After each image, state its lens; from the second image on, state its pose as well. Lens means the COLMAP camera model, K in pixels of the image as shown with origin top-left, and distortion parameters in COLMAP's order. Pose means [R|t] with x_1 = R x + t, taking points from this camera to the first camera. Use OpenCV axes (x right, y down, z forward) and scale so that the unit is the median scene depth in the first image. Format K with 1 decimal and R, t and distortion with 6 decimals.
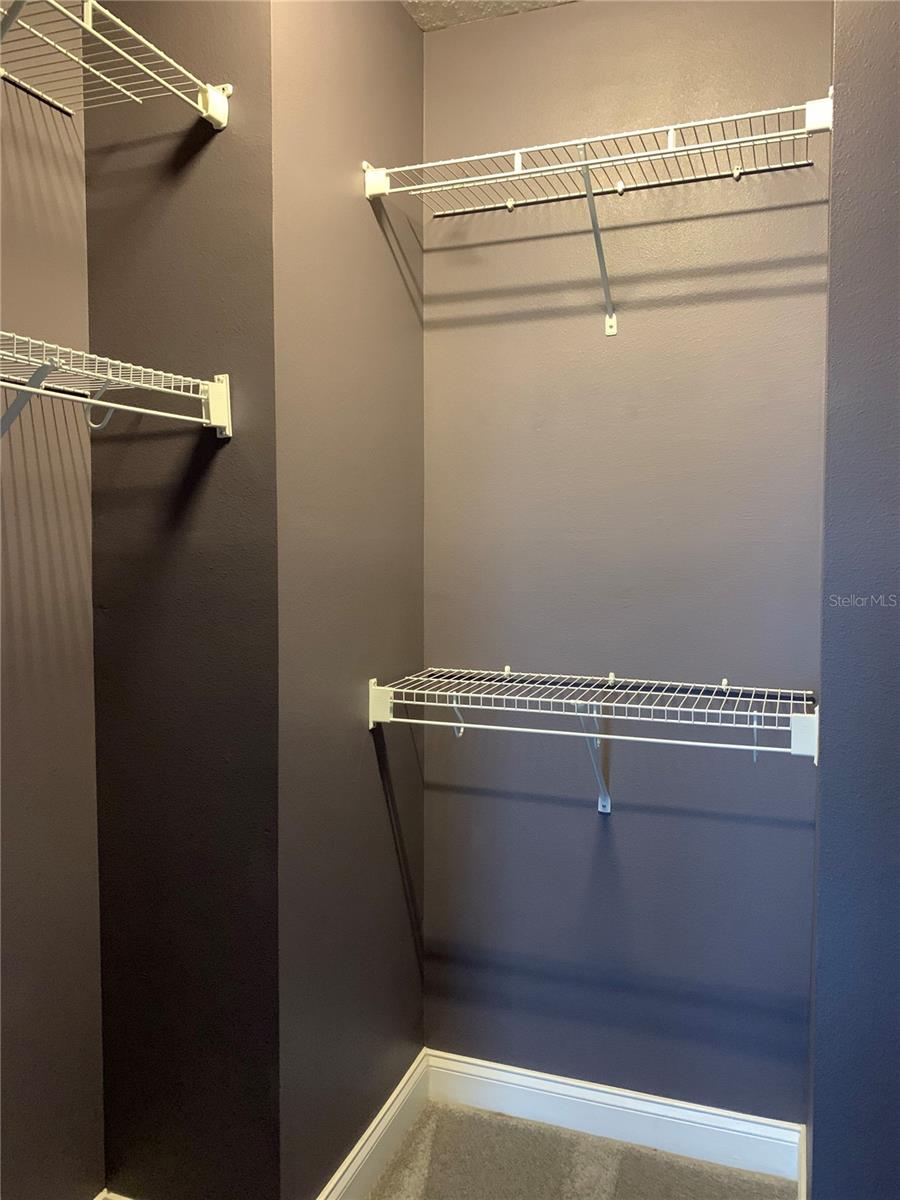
lens RADIAL K [[902.8, 0, 446.2], [0, 902.8, 601.2], [0, 0, 1]] dist [-0.007366, 0.001403]
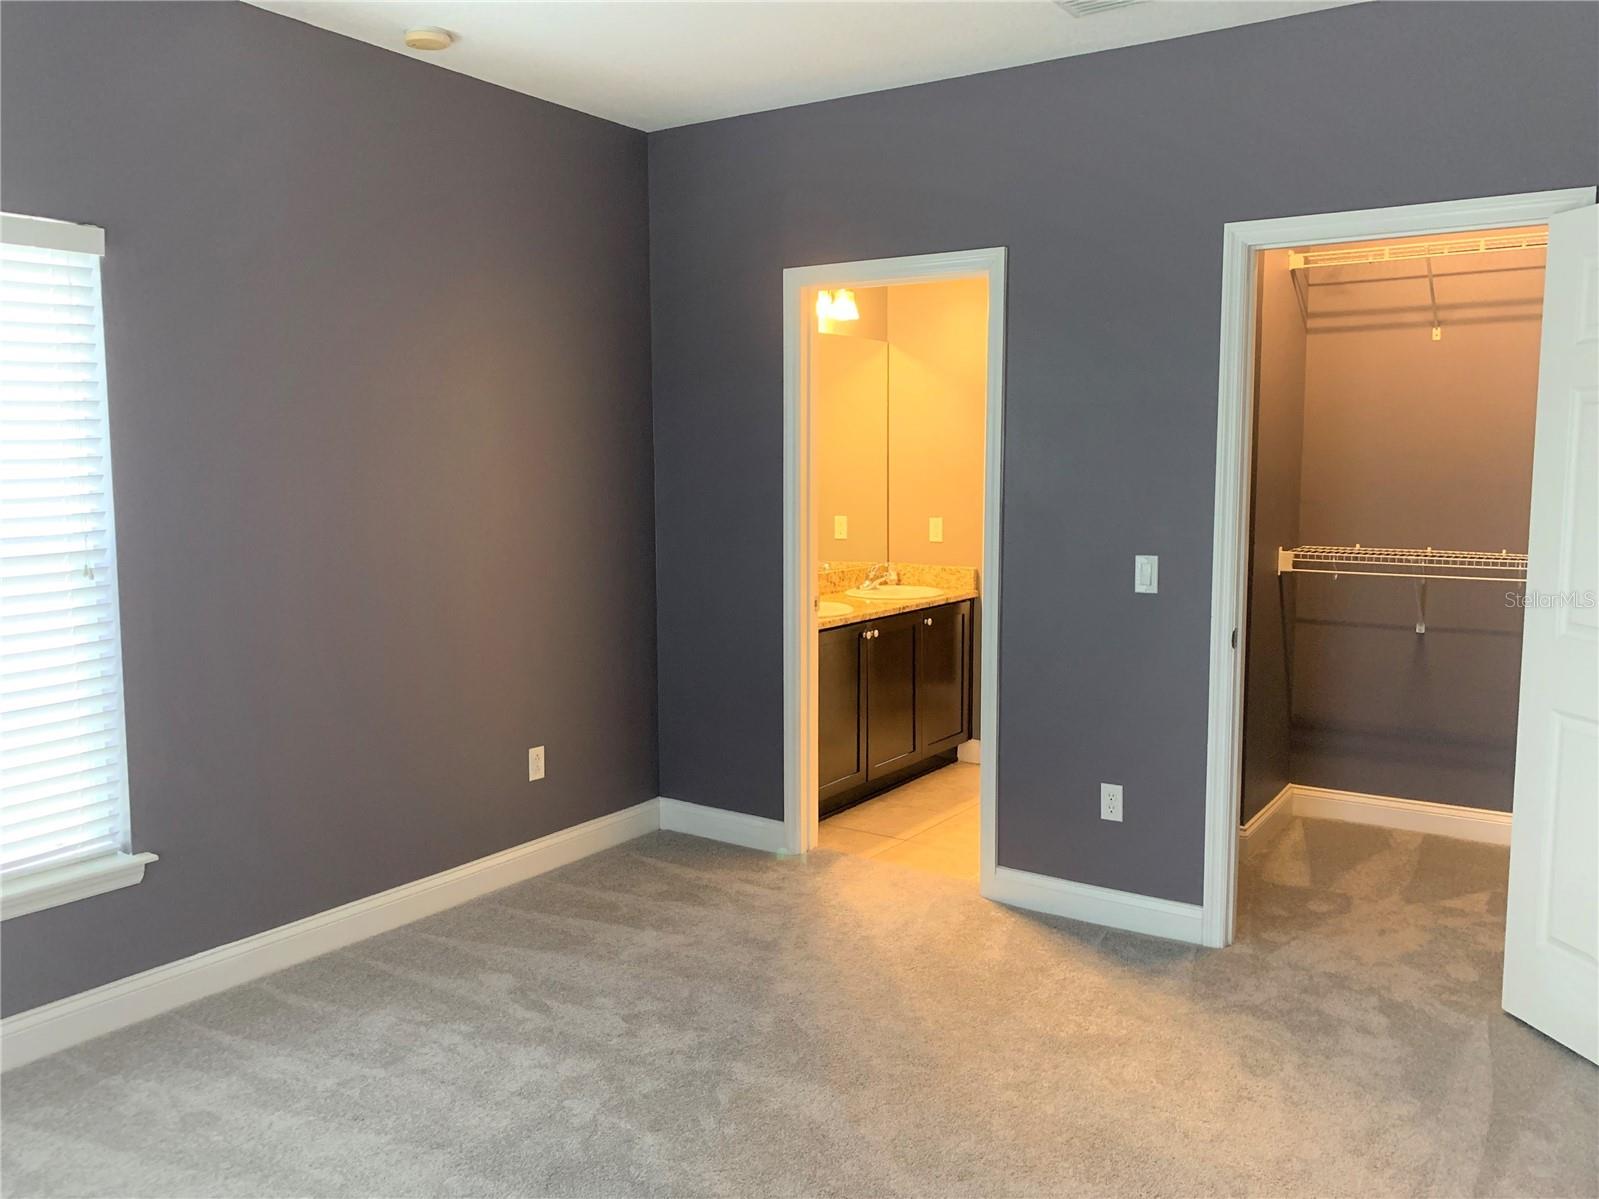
lens RADIAL K [[1203.0, 0, 807.1], [0, 1203.0, 605.1], [0, 0, 1]] dist [-0.007366, 0.001403]
pose [[0.968122, 0.020957, -0.249602, -0.372464], [-0.005214, 0.997964, 0.063567, 0.053661], [0.250425, -0.060240, 0.966260, -1.430966]]
